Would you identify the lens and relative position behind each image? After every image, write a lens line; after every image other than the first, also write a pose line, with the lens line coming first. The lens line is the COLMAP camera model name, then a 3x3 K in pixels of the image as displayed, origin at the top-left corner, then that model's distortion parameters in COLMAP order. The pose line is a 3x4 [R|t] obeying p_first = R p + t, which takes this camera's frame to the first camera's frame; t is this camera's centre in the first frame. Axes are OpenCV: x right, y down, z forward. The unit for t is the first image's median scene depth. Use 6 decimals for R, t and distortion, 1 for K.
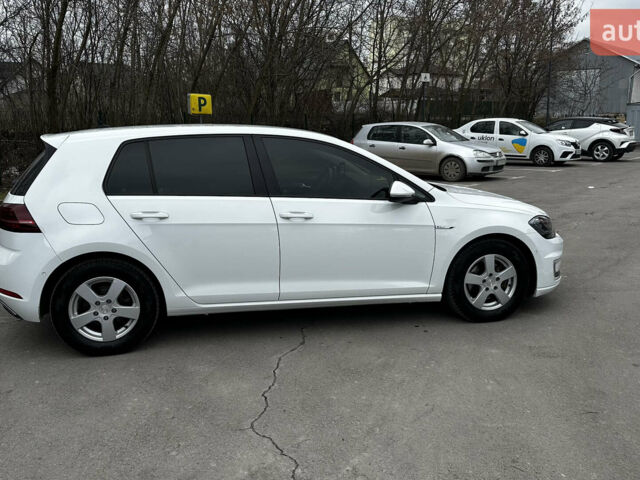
lens RADIAL K [[591.5, 0, 320.0], [0, 591.5, 240.0], [0, 0, 1]] dist [0.168671, -0.339177]
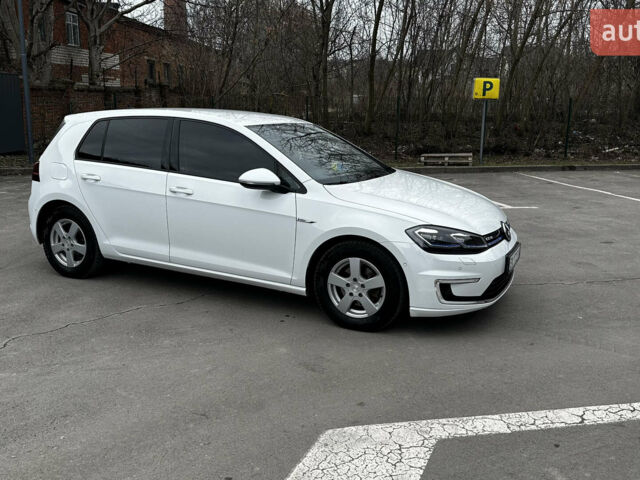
lens RADIAL K [[591.5, 0, 320.0], [0, 591.5, 240.0], [0, 0, 1]] dist [0.168671, -0.339177]
pose [[0.775933, 0.155933, -0.611239, 0.872551], [-0.140089, 0.987366, 0.074051, -0.068998], [0.615064, 0.028170, 0.787974, 0.265090]]
